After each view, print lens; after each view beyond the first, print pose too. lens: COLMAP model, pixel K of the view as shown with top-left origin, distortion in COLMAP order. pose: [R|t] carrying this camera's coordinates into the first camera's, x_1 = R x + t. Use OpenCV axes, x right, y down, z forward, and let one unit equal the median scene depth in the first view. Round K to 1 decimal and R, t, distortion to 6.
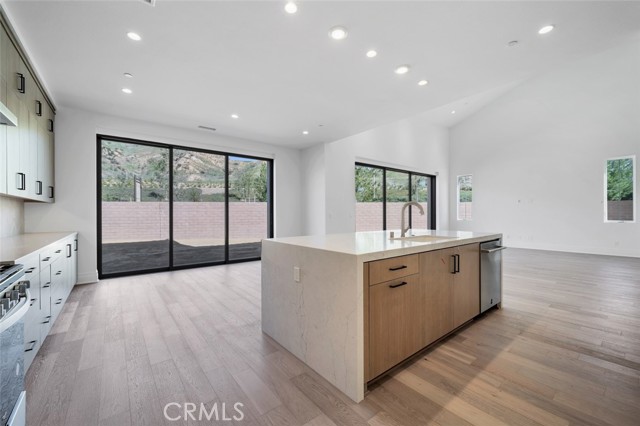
lens RADIAL K [[262.7, 0, 317.9], [0, 262.7, 212.6], [0, 0, 1]] dist [0.003933, -0.001715]
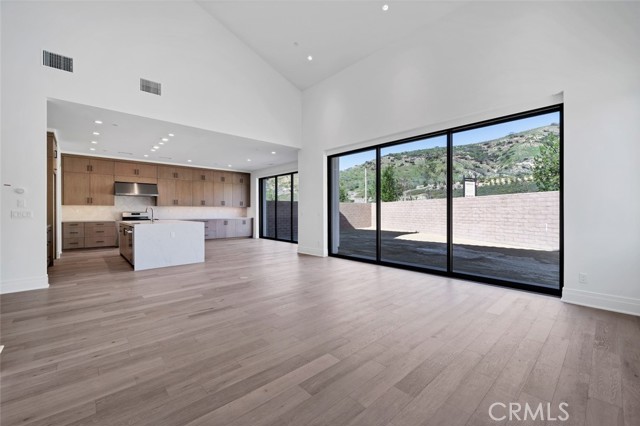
lens RADIAL K [[262.7, 0, 320.2], [0, 262.7, 212.3], [0, 0, 1]] dist [0.003933, -0.001715]
pose [[0.076186, 0.008170, -0.997060, 1.406468], [0.009426, 0.999916, 0.008914, -0.000828], [0.997049, -0.010078, 0.076103, 1.179822]]
